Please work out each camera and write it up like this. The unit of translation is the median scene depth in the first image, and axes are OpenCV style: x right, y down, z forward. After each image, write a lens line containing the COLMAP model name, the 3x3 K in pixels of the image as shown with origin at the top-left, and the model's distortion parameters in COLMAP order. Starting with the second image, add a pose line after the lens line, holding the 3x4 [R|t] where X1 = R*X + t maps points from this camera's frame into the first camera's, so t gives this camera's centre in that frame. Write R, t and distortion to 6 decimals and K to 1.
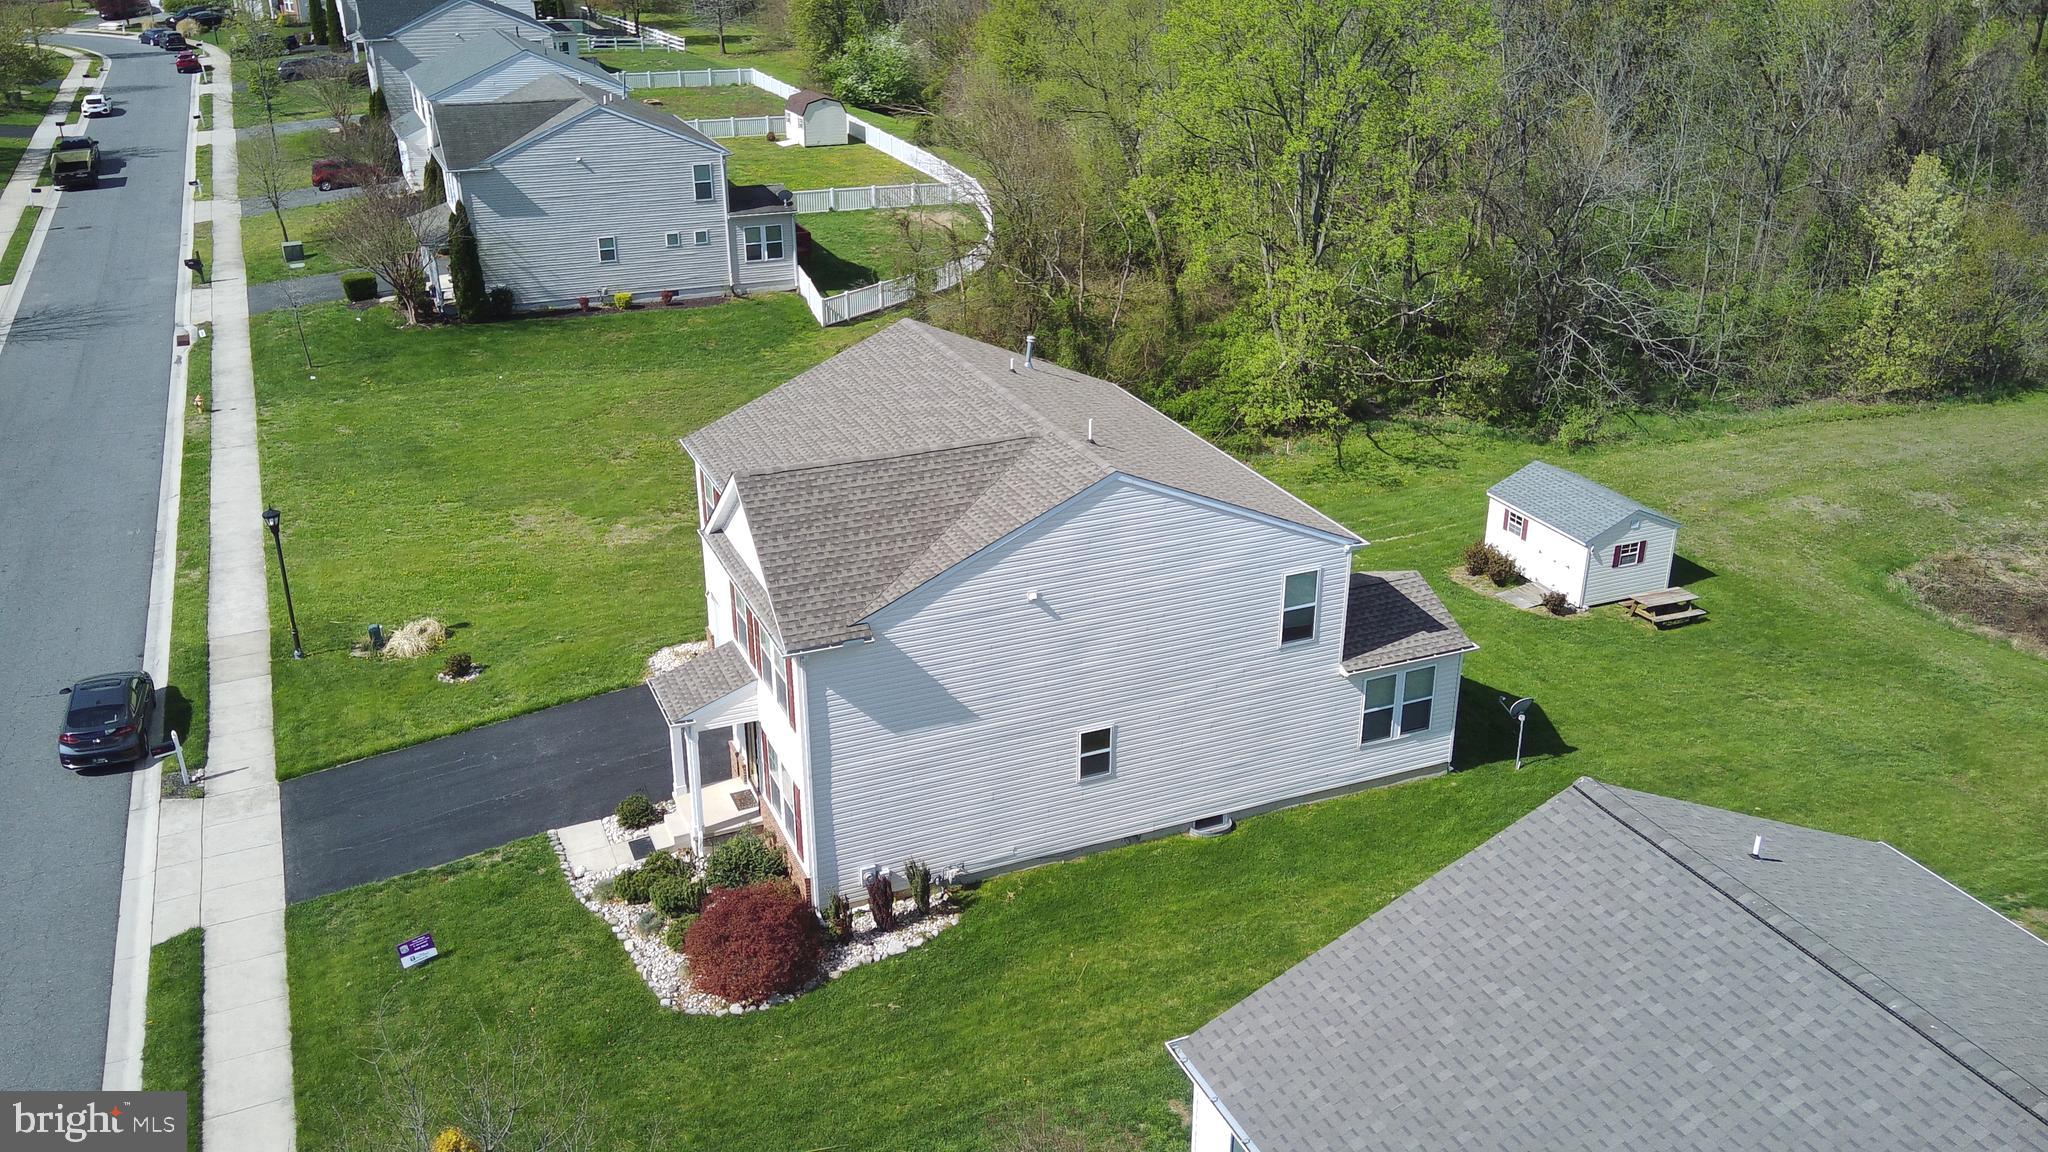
lens RADIAL K [[1691.6, 0, 1025.6], [0, 1691.6, 580.6], [0, 0, 1]] dist [0.106265, -0.171635]
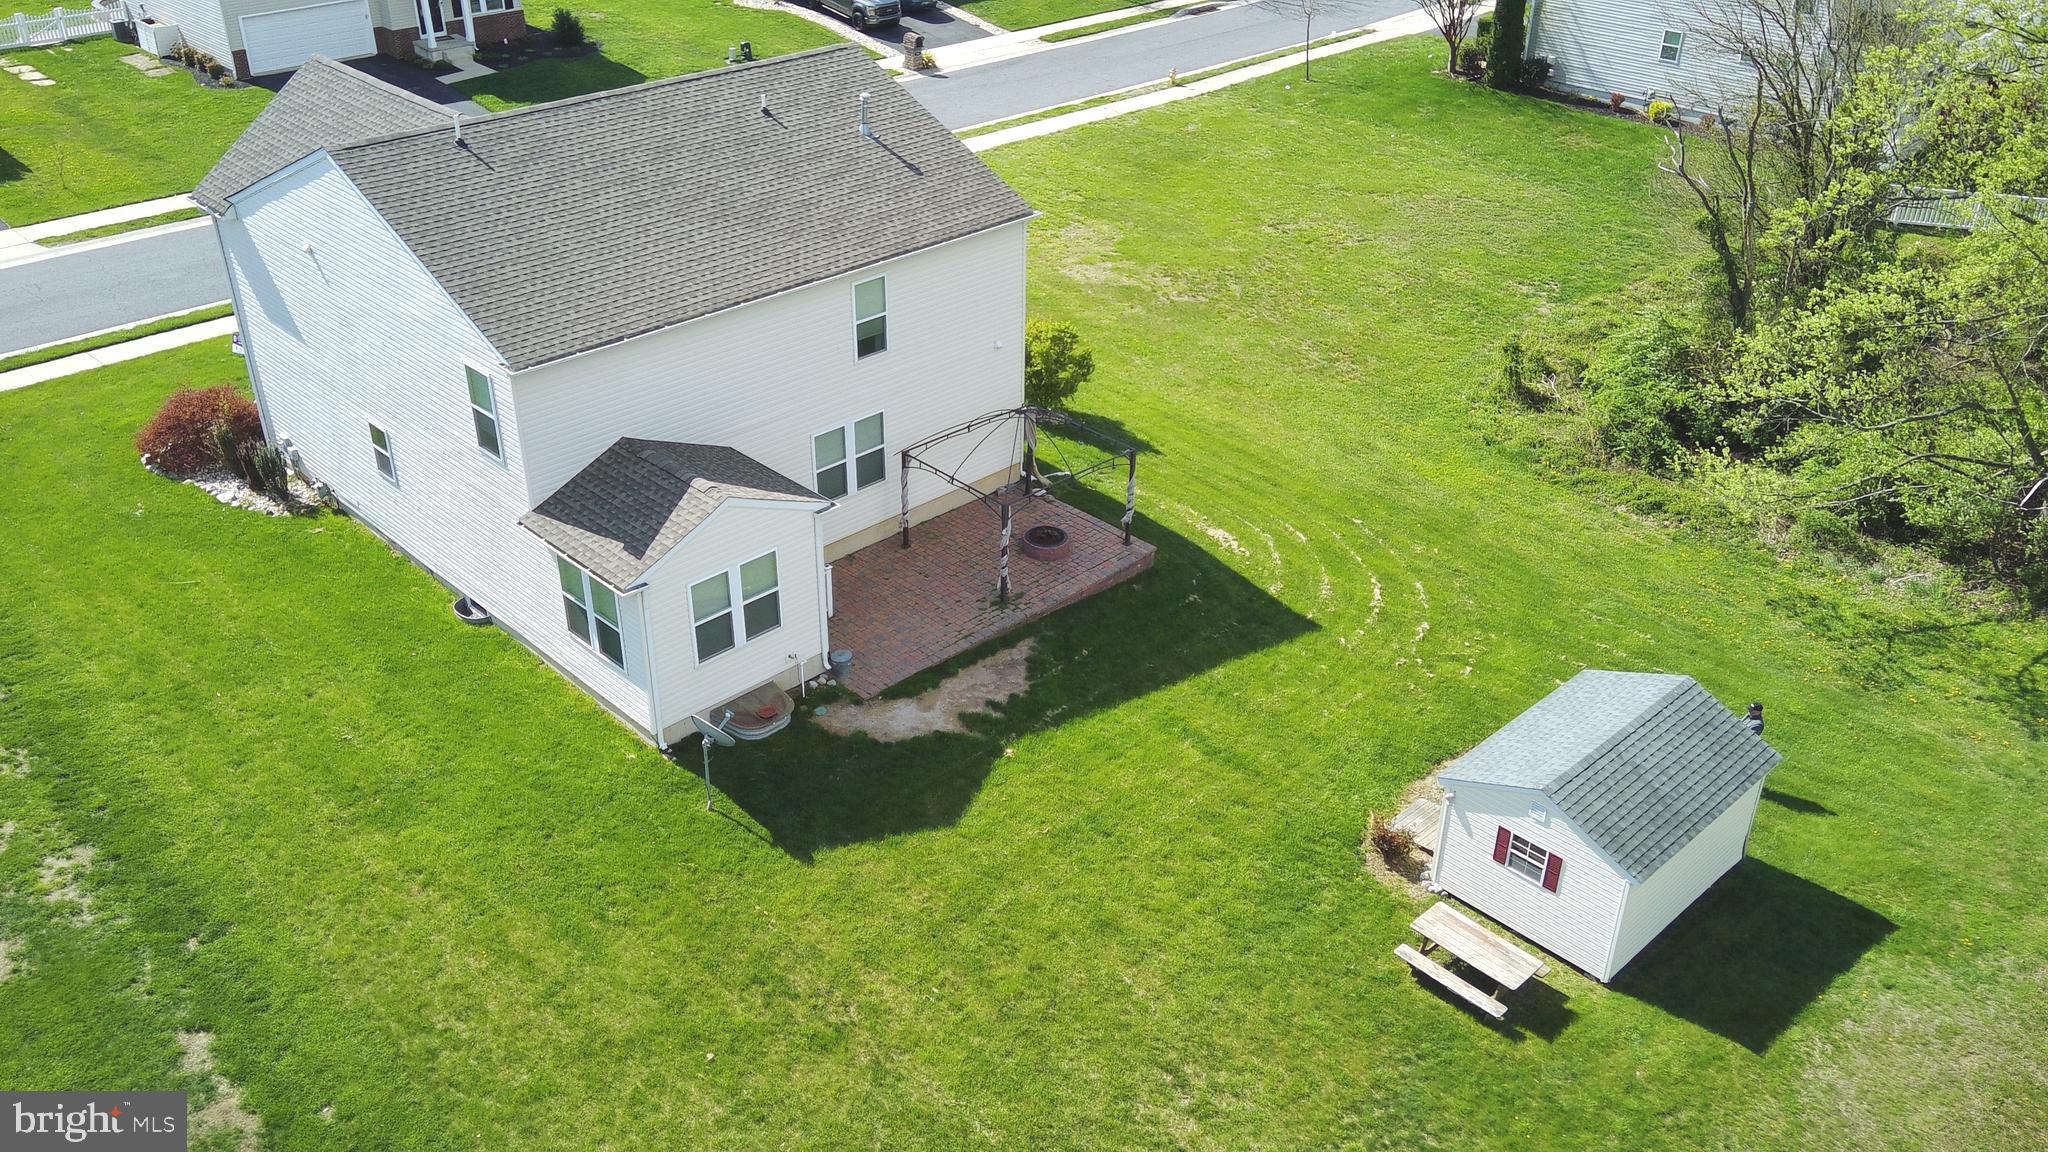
lens RADIAL K [[1691.6, 0, 1018.9], [0, 1691.6, 580.3], [0, 0, 1]] dist [0.106265, -0.171635]
pose [[0.350361, 0.477954, -0.805485, 0.548579], [-0.379954, 0.858584, 0.344193, -0.171844], [0.856085, 0.185456, 0.482415, 0.464189]]
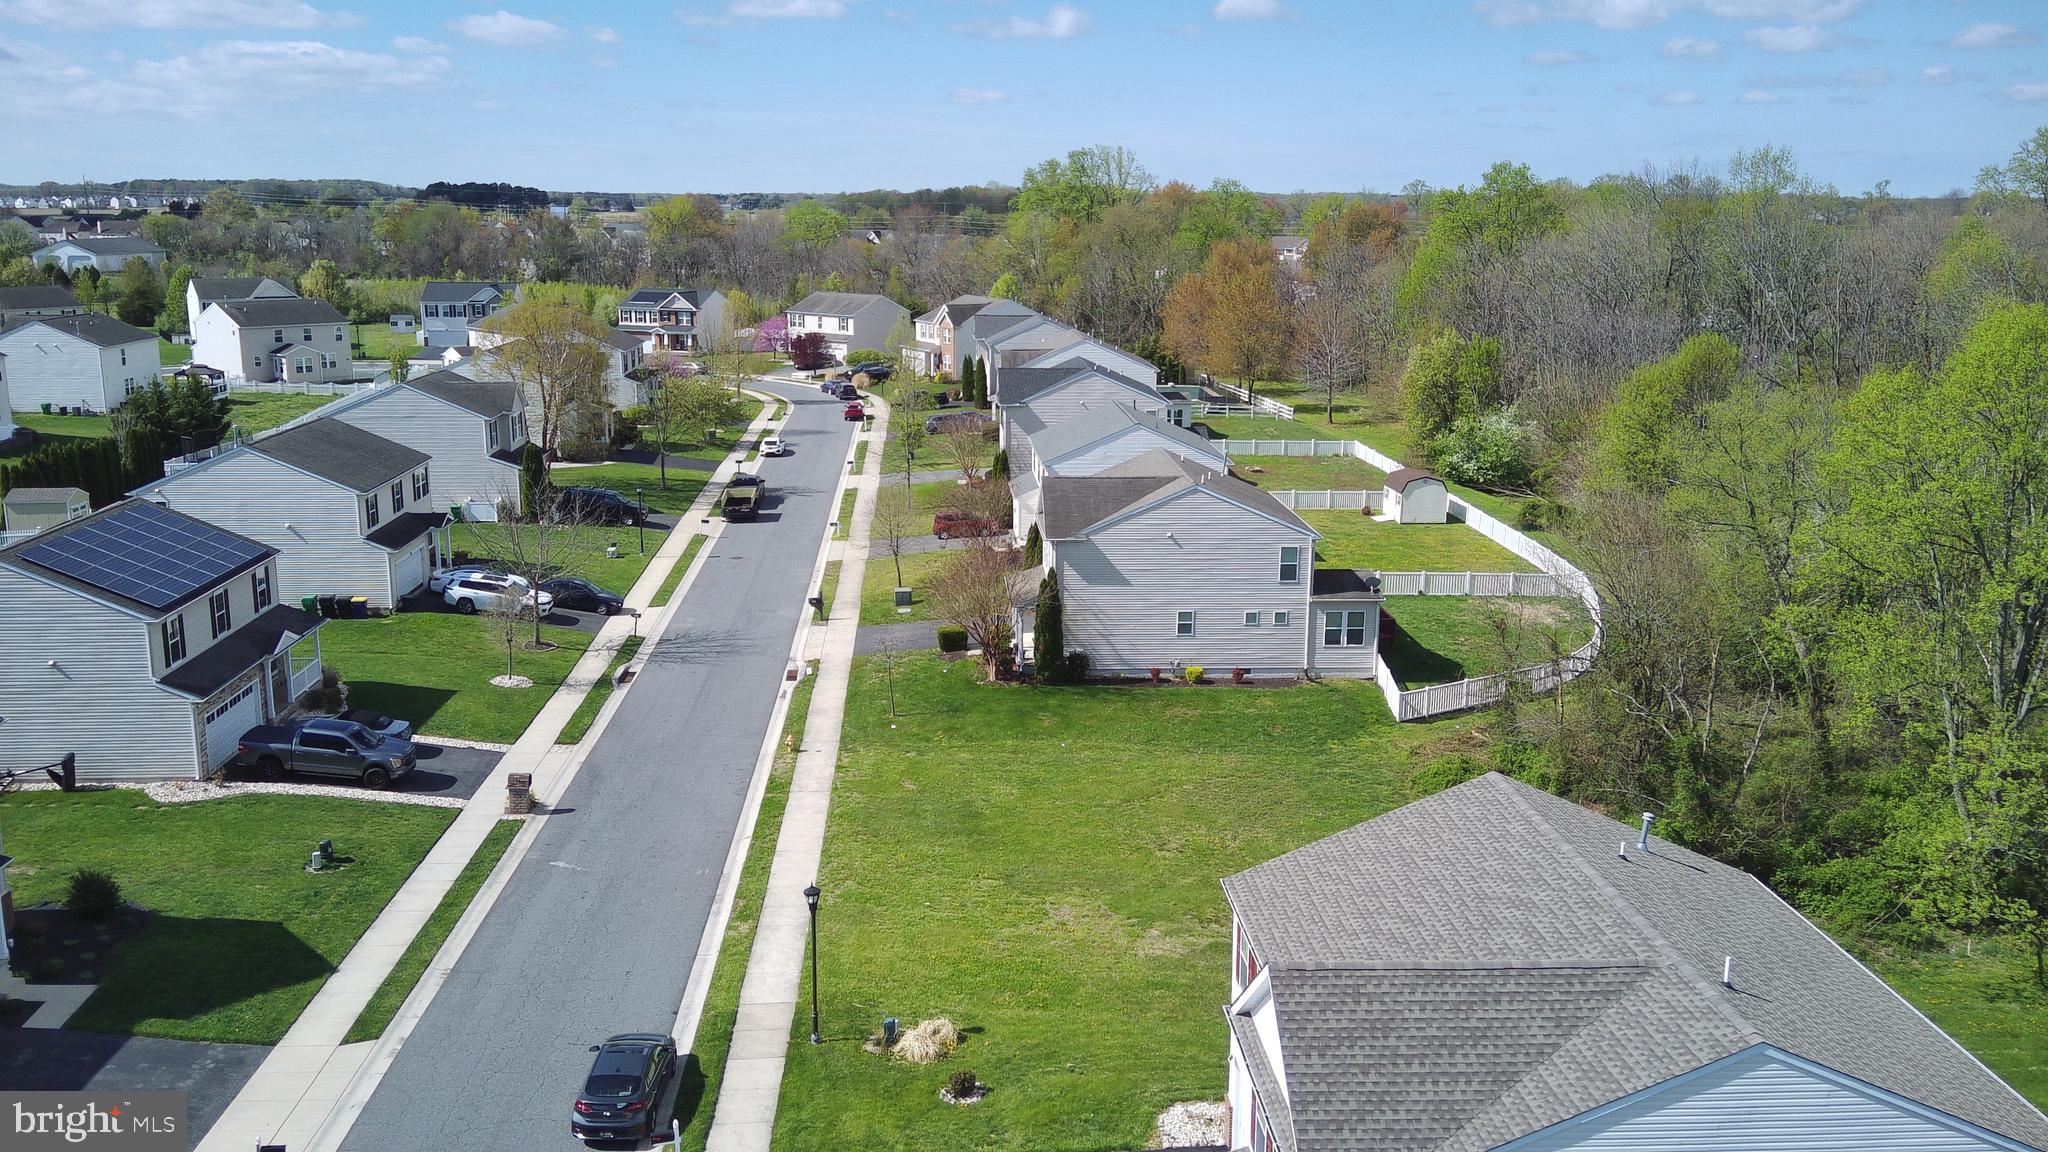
lens RADIAL K [[1691.6, 0, 1016.4], [0, 1691.6, 578.5], [0, 0, 1]] dist [0.106265, -0.171635]
pose [[0.938225, 0.078327, -0.337044, -0.008974], [-0.143375, 0.974493, -0.172645, -0.043631], [0.314924, 0.210304, 0.925524, 0.063982]]
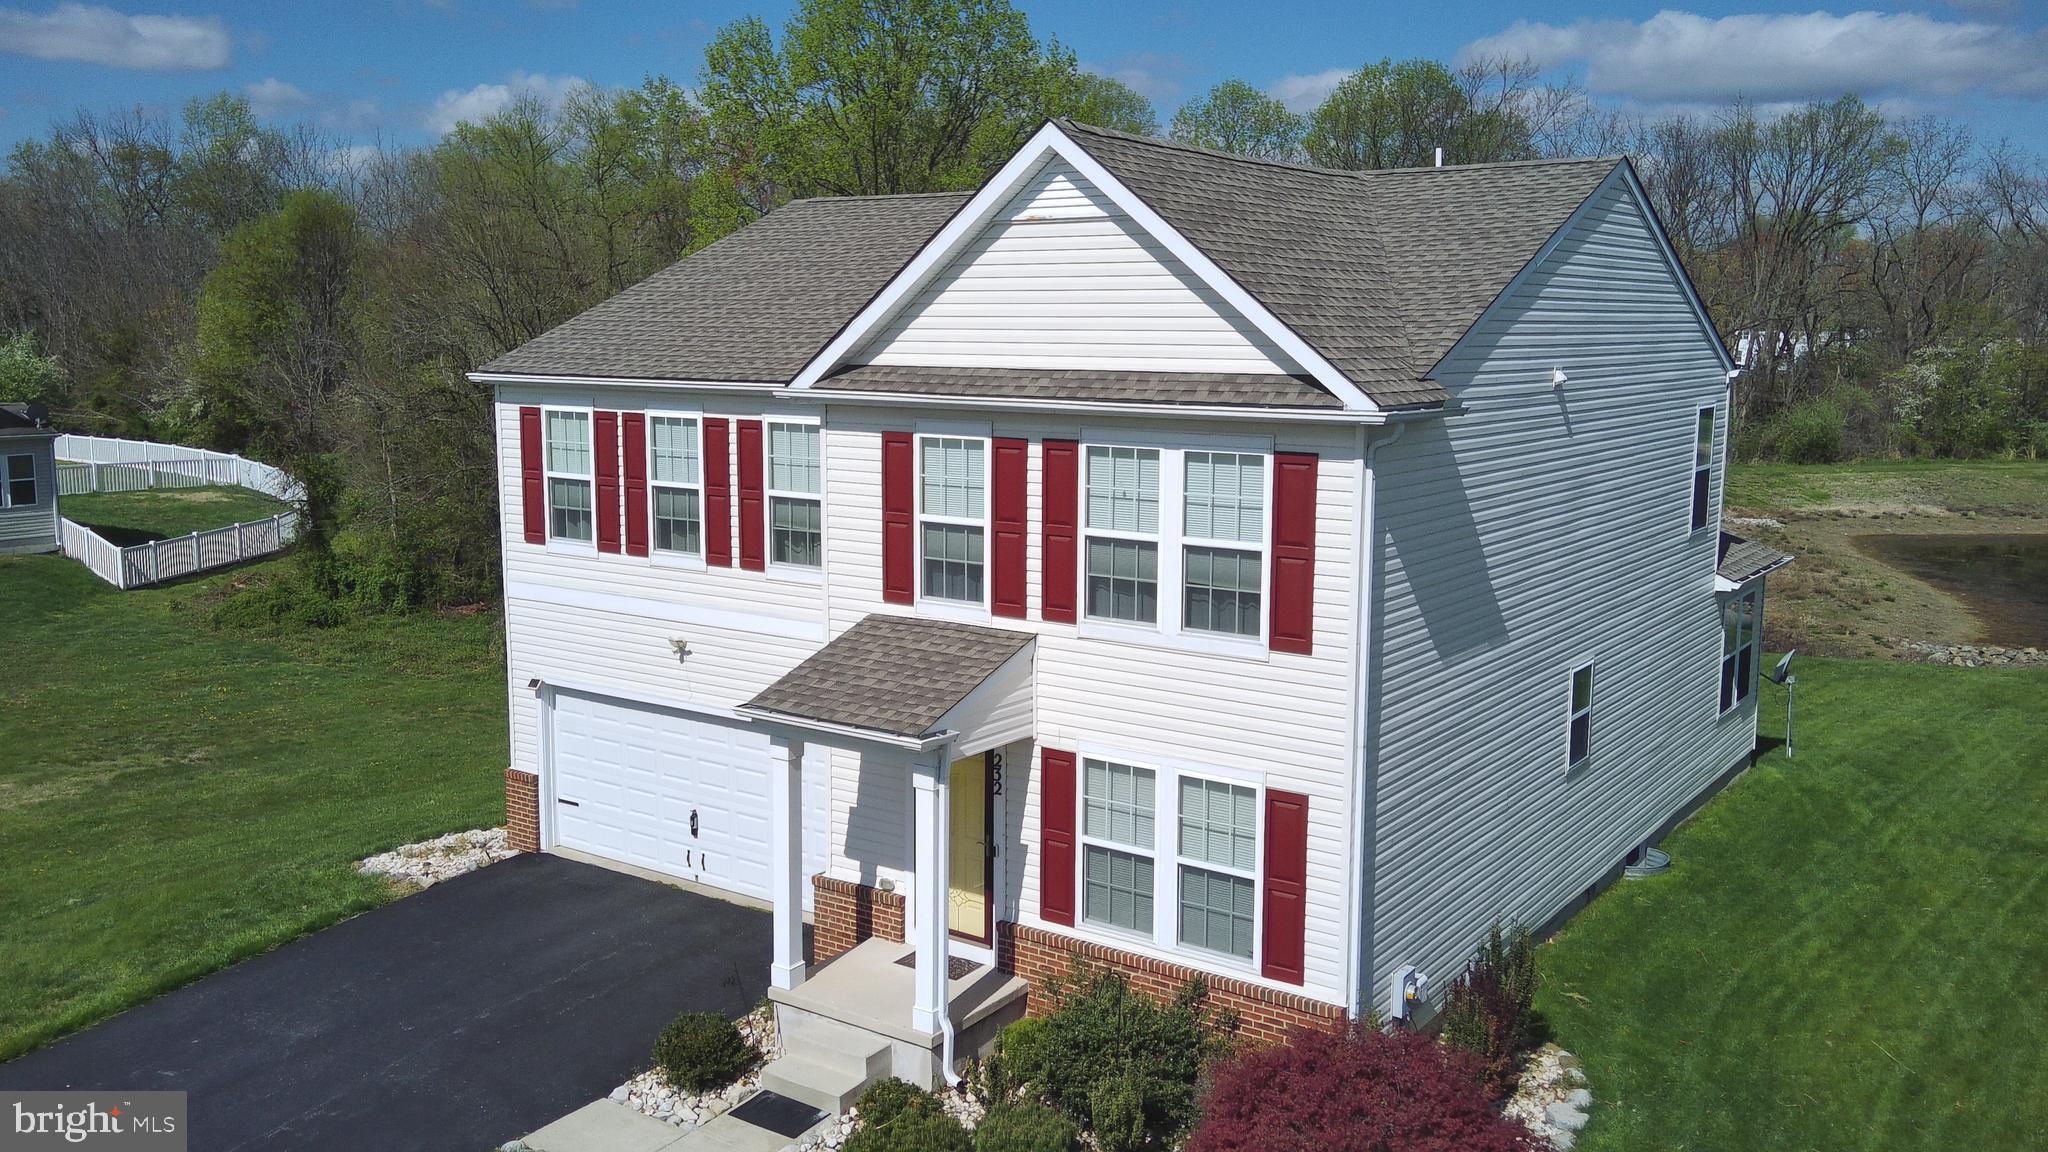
lens RADIAL K [[1691.6, 0, 1022.1], [0, 1691.6, 570.0], [0, 0, 1]] dist [0.106265, -0.171635]
pose [[0.850123, -0.069557, 0.521970, -0.215658], [0.206319, 0.955983, -0.208636, 0.073048], [-0.484482, 0.285058, 0.827054, 0.333350]]
